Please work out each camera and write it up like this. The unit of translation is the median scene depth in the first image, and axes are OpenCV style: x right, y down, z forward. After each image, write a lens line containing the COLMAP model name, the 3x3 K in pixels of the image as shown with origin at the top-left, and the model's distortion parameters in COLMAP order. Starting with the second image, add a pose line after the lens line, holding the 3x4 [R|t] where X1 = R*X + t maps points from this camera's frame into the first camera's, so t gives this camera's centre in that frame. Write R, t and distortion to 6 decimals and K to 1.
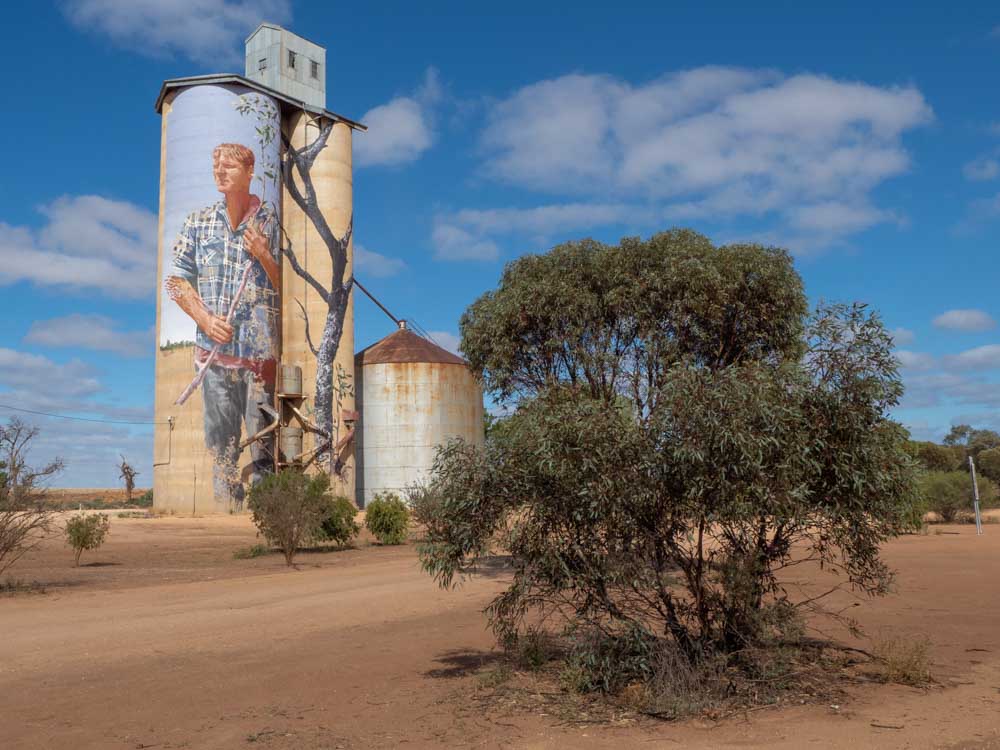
lens RADIAL K [[1052.3, 0, 499.0], [0, 1052.3, 376.3], [0, 0, 1]] dist [-0.028147, 0.000000]
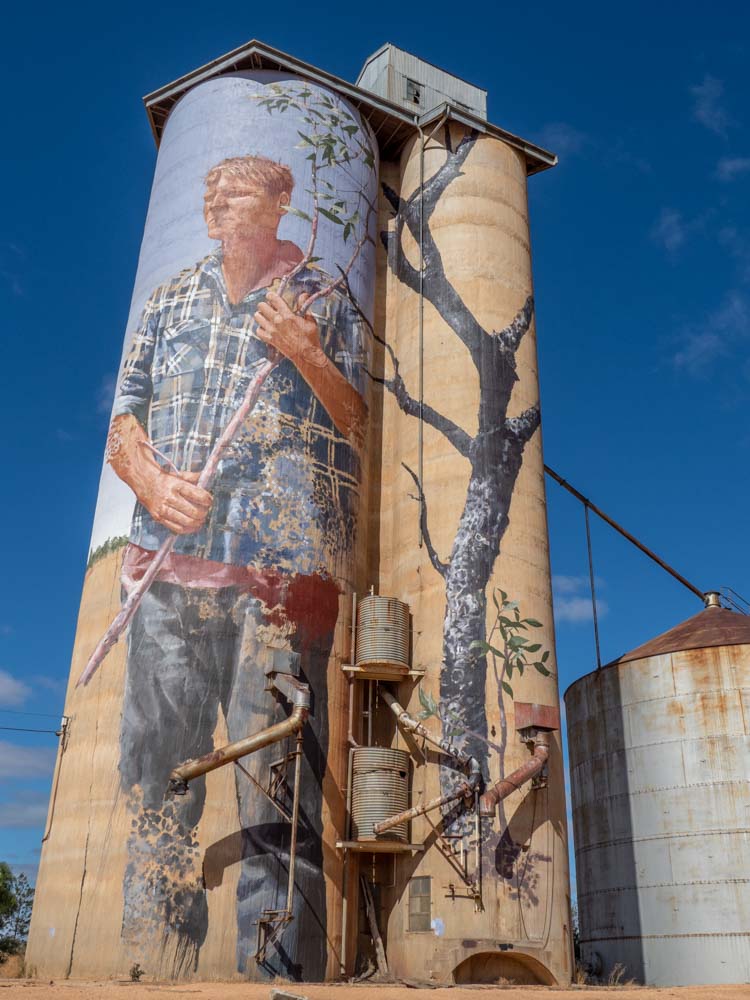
lens RADIAL K [[1052.3, 0, 379.2], [0, 1052.3, 496.1], [0, 0, 1]] dist [-0.028147, 0.000000]
pose [[0.893240, -0.162218, -0.419293, -0.018642], [0.024528, 0.948830, -0.314835, 0.083149], [0.448910, 0.270939, 0.851512, 0.647509]]
